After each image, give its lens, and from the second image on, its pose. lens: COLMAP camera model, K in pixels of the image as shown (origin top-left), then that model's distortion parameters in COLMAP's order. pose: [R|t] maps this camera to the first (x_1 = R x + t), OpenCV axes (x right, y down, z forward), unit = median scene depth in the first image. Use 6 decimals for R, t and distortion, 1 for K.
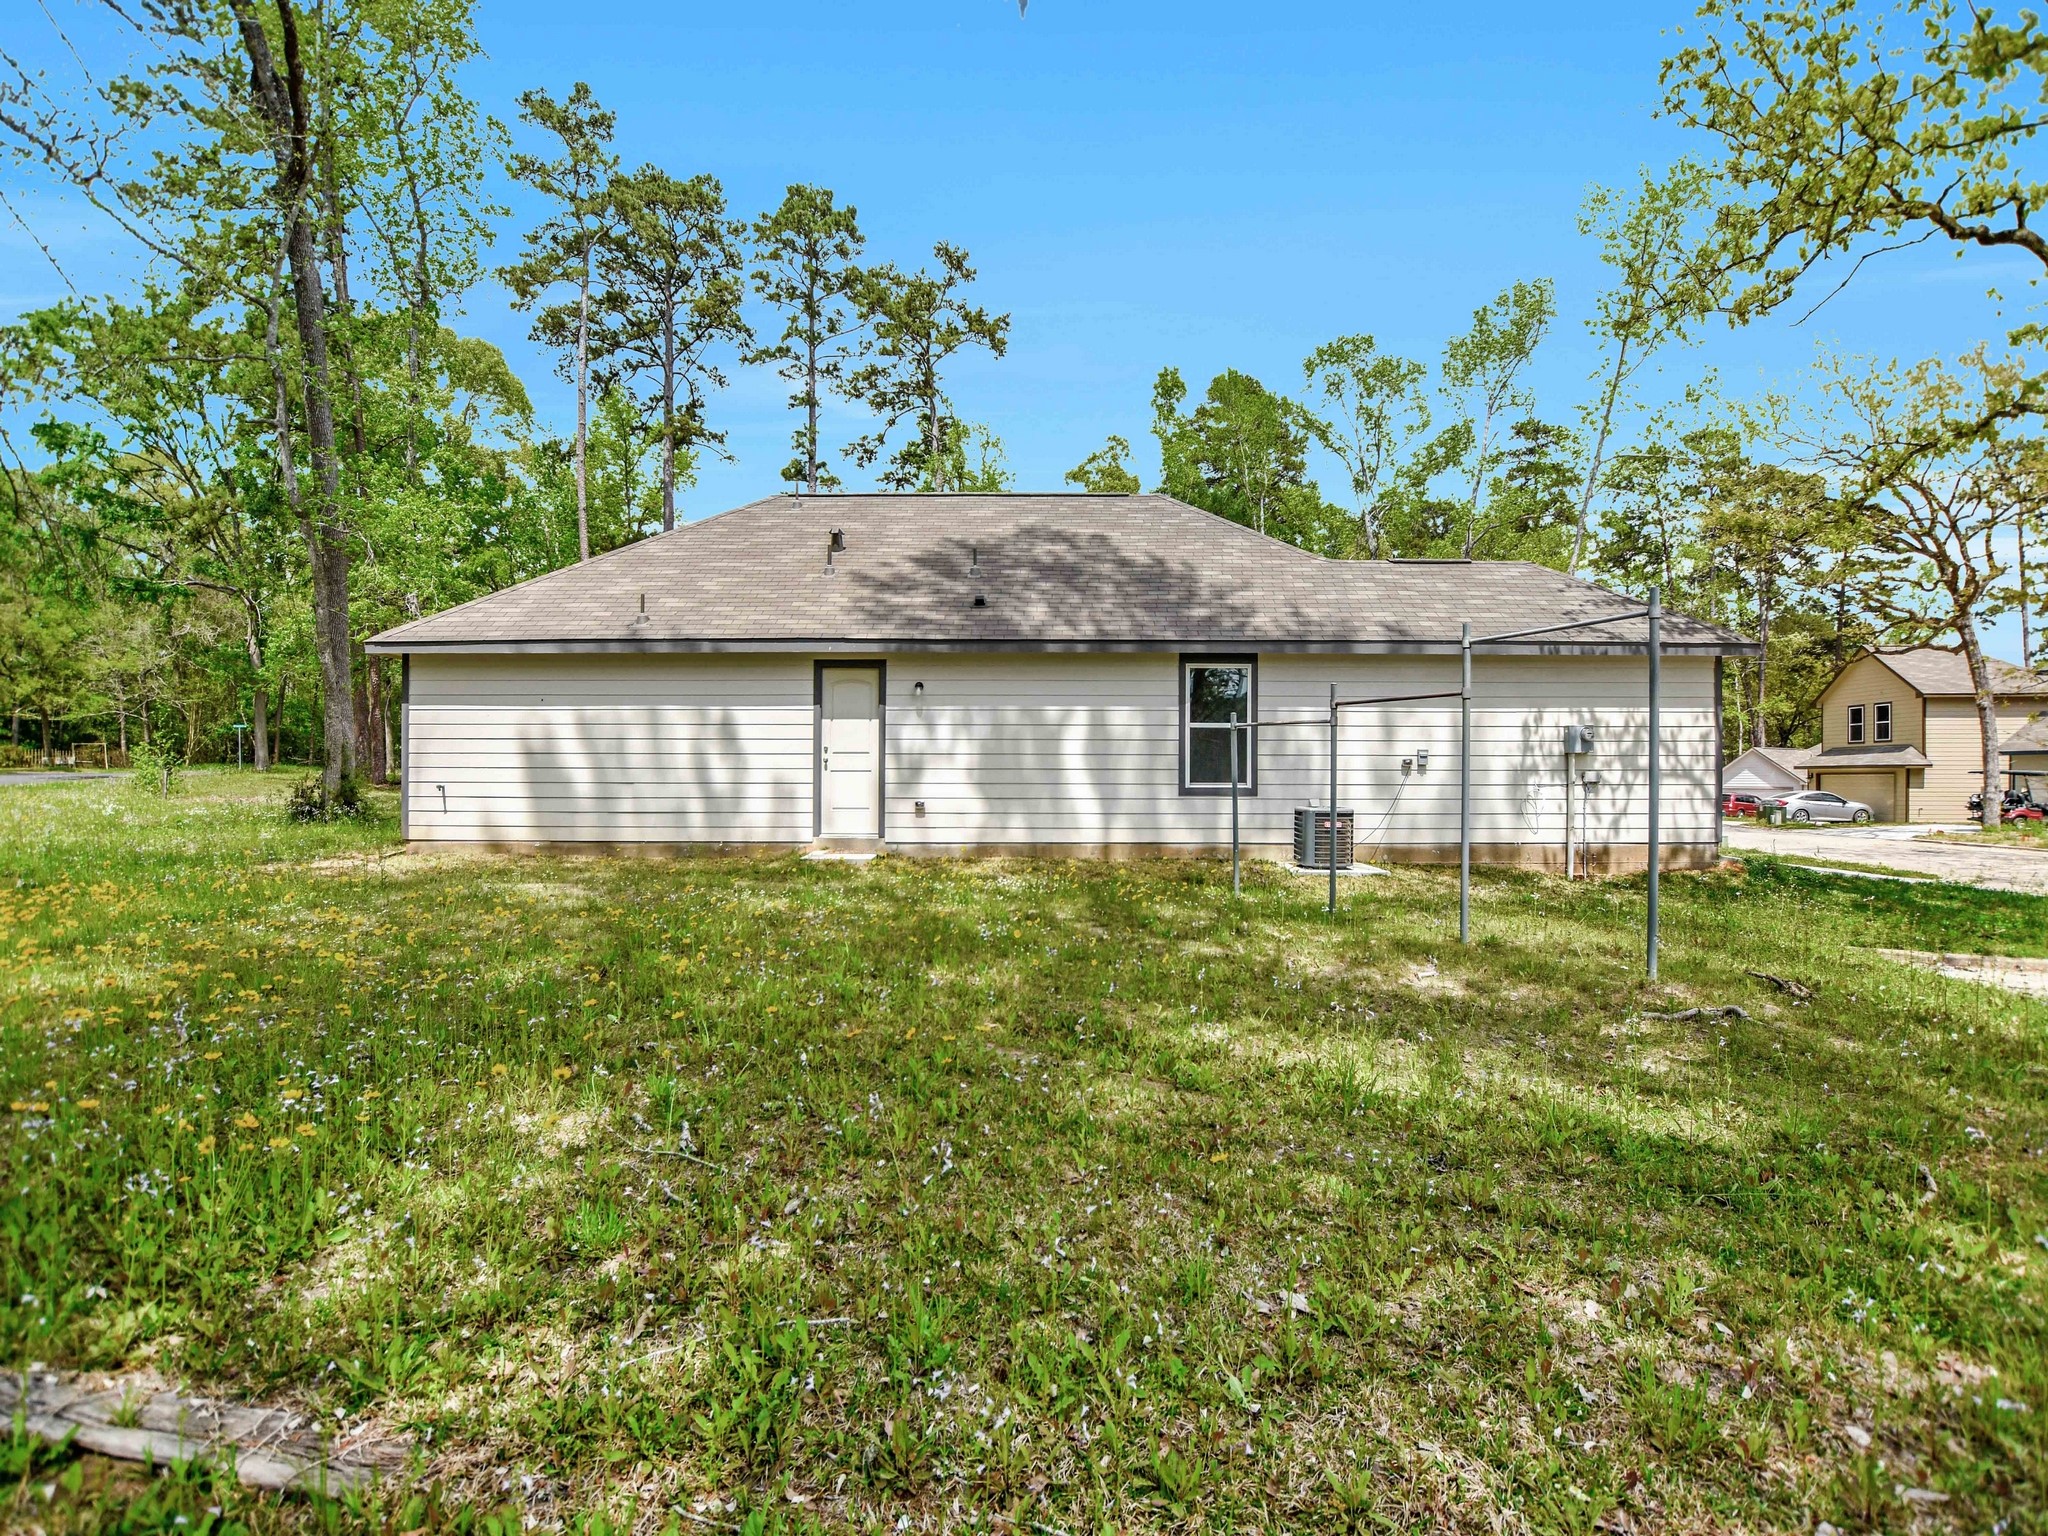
lens RADIAL K [[898.8, 0, 1024.6], [0, 898.8, 777.1], [0, 0, 1]] dist [-0.032193, 0.004208]
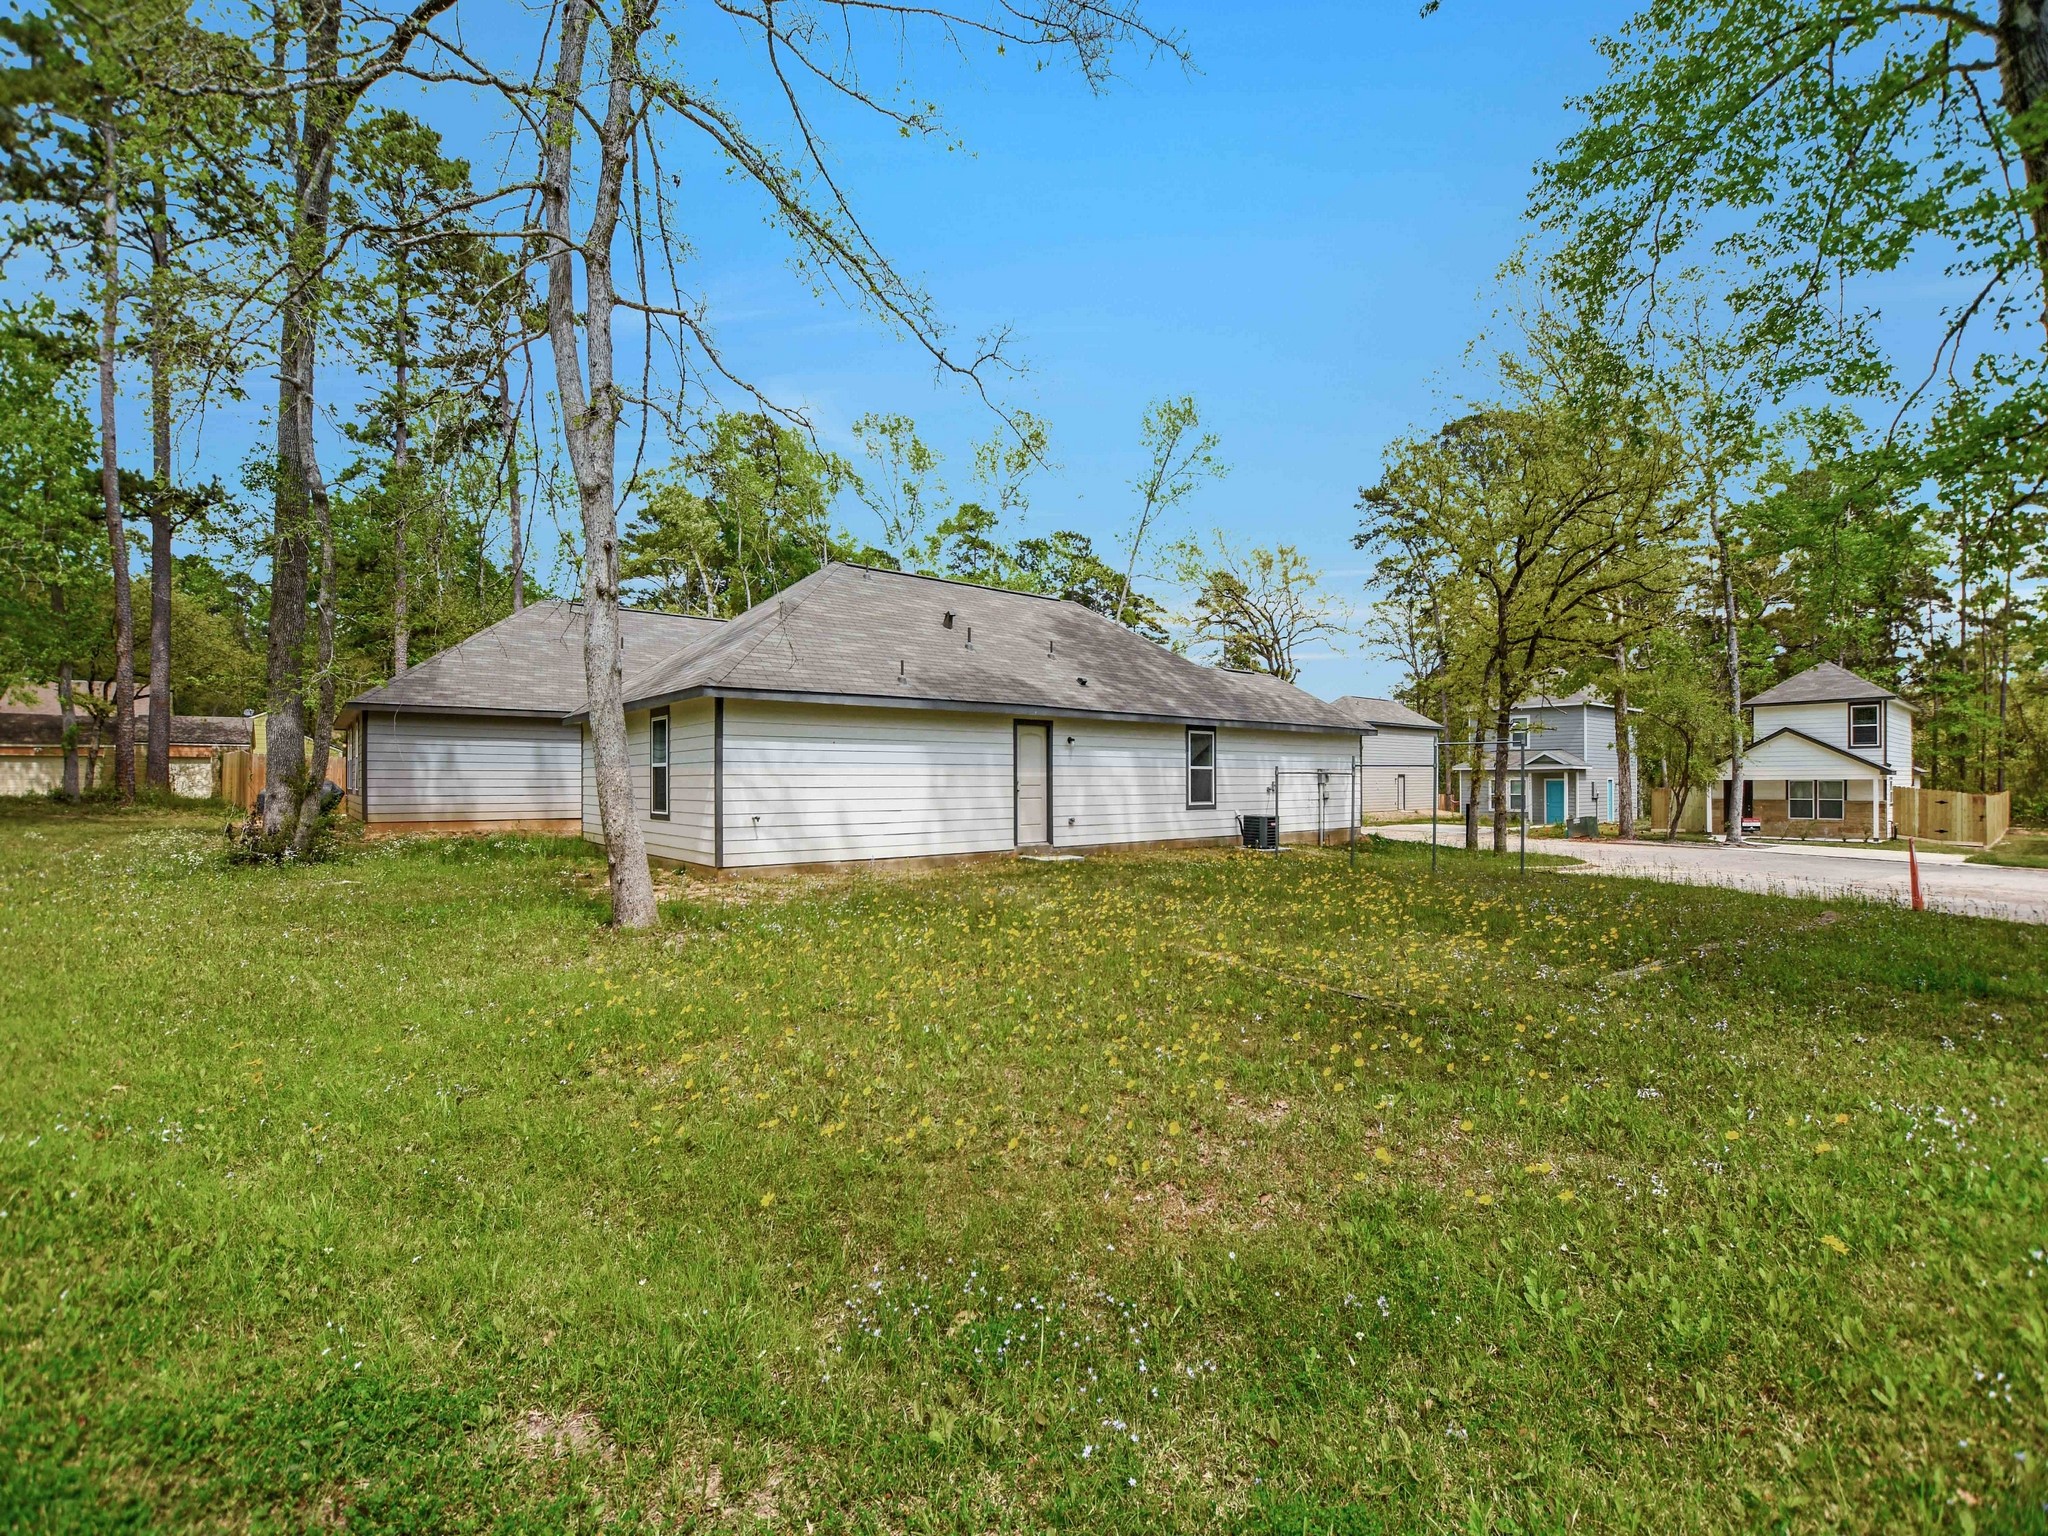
lens RADIAL K [[898.8, 0, 1024.6], [0, 898.8, 777.1], [0, 0, 1]] dist [-0.032193, 0.004208]
pose [[0.751662, -0.001859, 0.659546, -1.137831], [0.003210, 0.999994, -0.000839, -0.039712], [-0.659541, 0.002748, 0.751664, -0.058072]]
